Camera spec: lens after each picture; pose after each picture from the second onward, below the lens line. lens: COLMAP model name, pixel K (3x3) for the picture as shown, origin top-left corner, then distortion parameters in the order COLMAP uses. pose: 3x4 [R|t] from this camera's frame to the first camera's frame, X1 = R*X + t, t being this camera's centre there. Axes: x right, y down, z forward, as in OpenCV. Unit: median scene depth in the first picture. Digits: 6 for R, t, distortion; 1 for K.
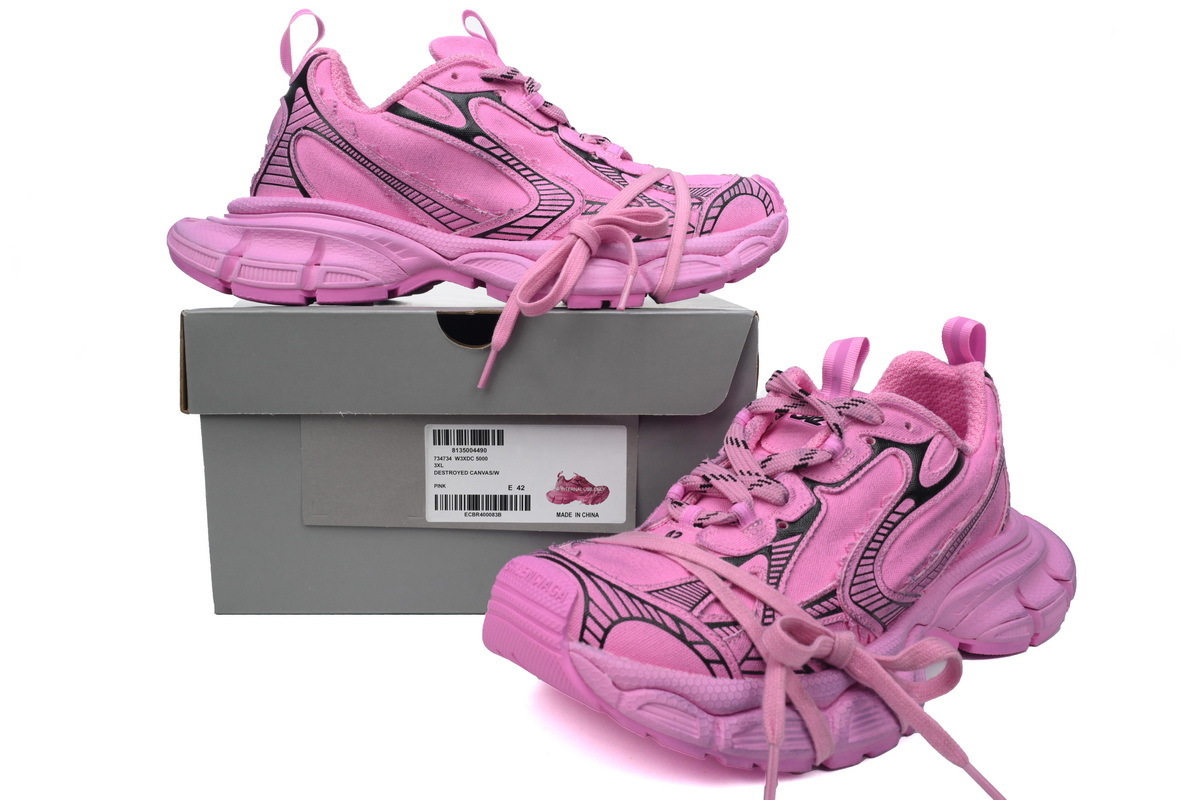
lens RADIAL K [[975.0, 0, 600.0], [0, 975.0, 400.0], [0, 0, 1]] dist [-0.000474, 0.000924]
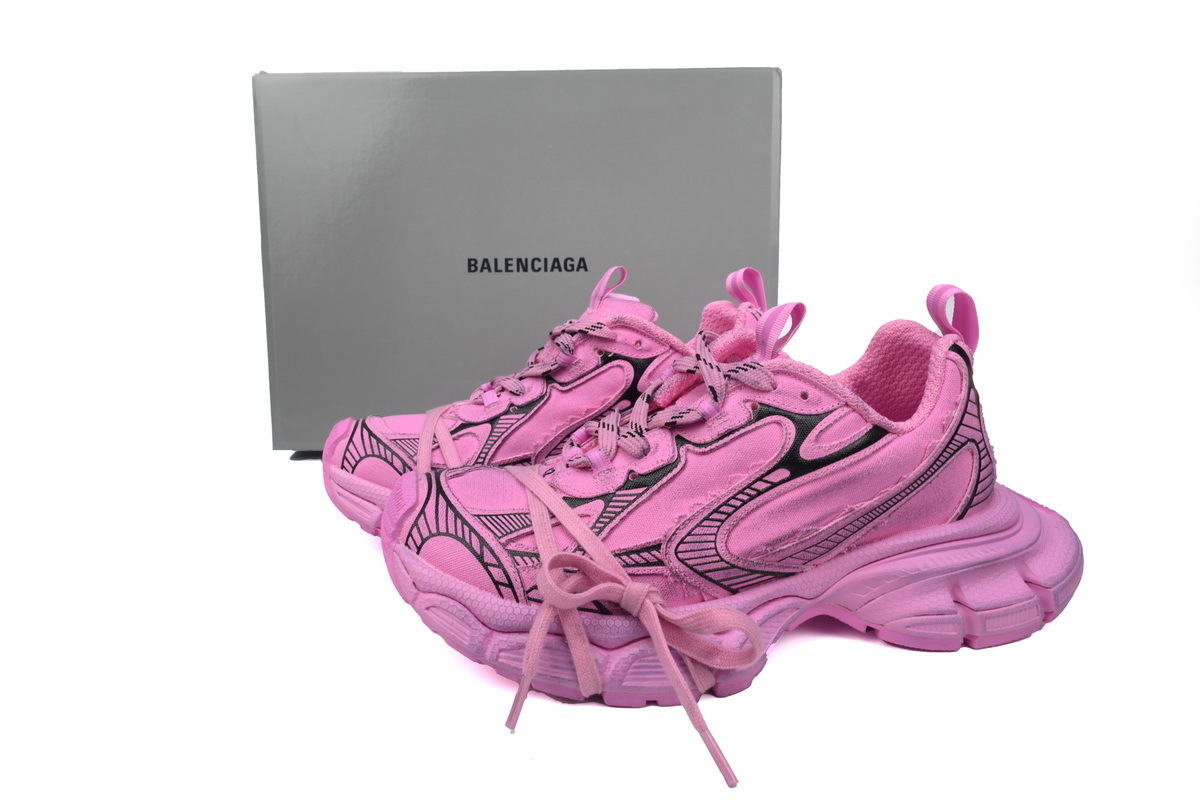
lens RADIAL K [[828.9, 0, 600.0], [0, 828.9, 400.0], [0, 0, 1]] dist [-0.002462, -0.000804]
pose [[0.877622, 0.095104, -0.469824, 0.570418], [-0.061268, 0.994337, 0.086832, -0.030342], [0.475421, -0.047421, 0.878479, 0.193253]]
